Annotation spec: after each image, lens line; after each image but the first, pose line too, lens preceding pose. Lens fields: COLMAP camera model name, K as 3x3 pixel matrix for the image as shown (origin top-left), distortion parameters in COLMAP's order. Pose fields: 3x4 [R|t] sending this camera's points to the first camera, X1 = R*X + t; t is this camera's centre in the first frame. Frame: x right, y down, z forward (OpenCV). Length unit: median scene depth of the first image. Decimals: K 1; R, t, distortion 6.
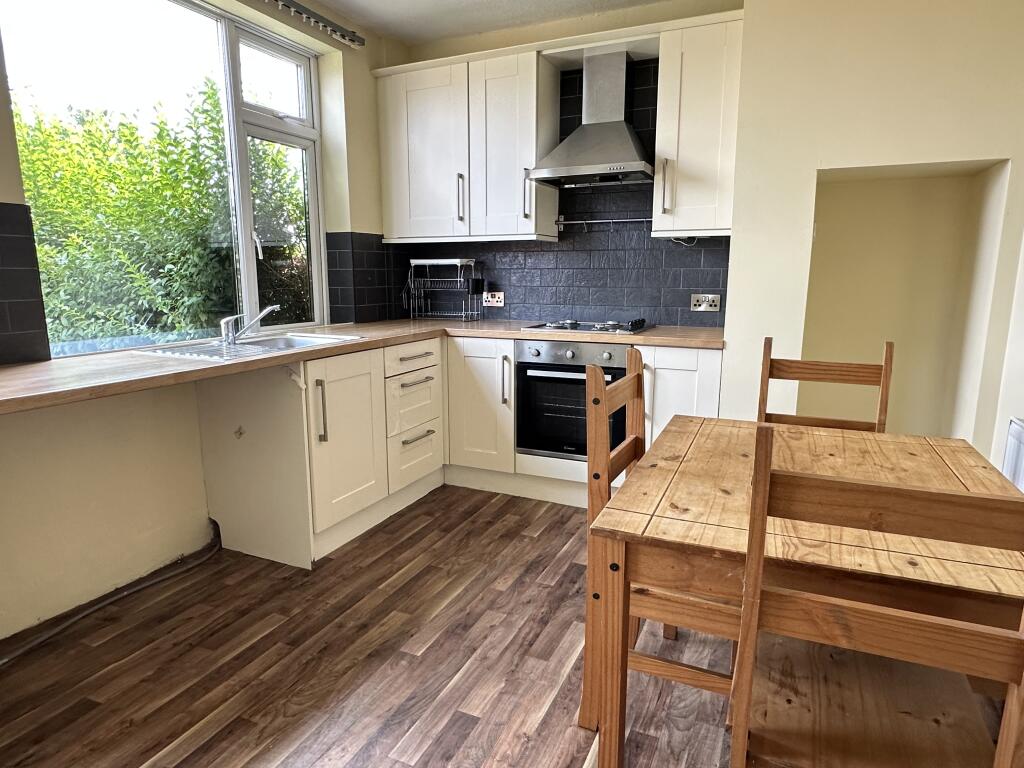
lens RADIAL K [[617.7, 0, 512.0], [0, 617.7, 384.0], [0, 0, 1]] dist [-0.008363, 0.001256]
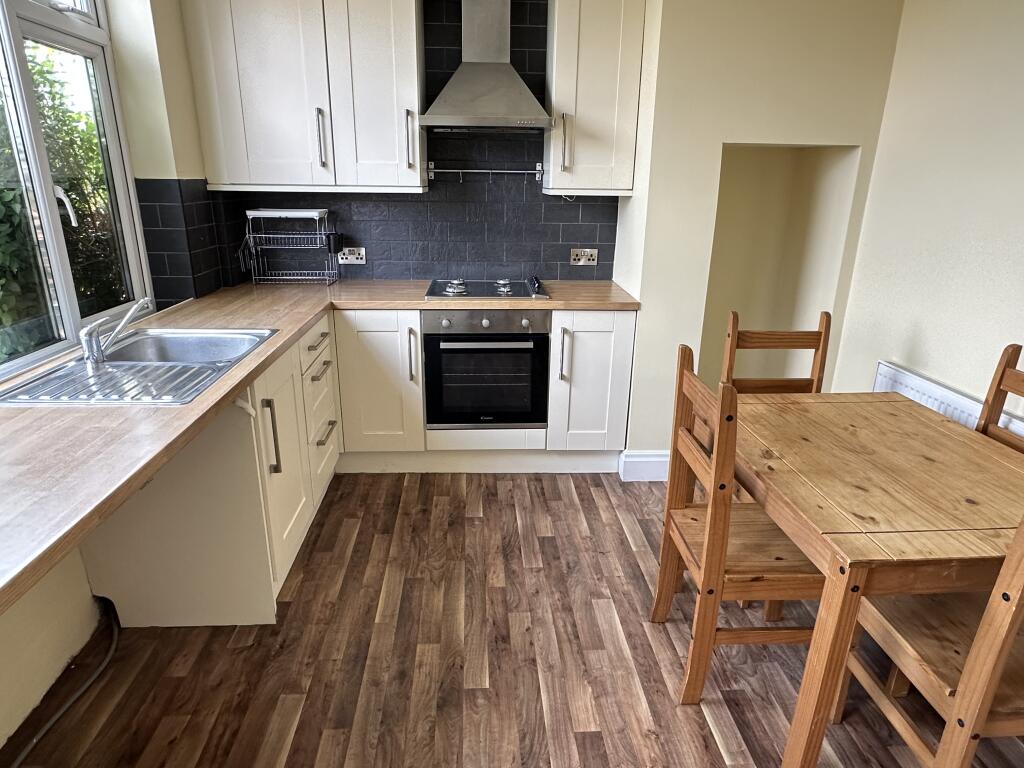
lens RADIAL K [[617.7, 0, 512.0], [0, 617.7, 384.0], [0, 0, 1]] dist [-0.008363, 0.001256]
pose [[0.886318, -0.133715, 0.443352, -0.308732], [0.068510, 0.984731, 0.160034, -0.106183], [-0.457981, -0.111467, 0.881946, 0.134305]]
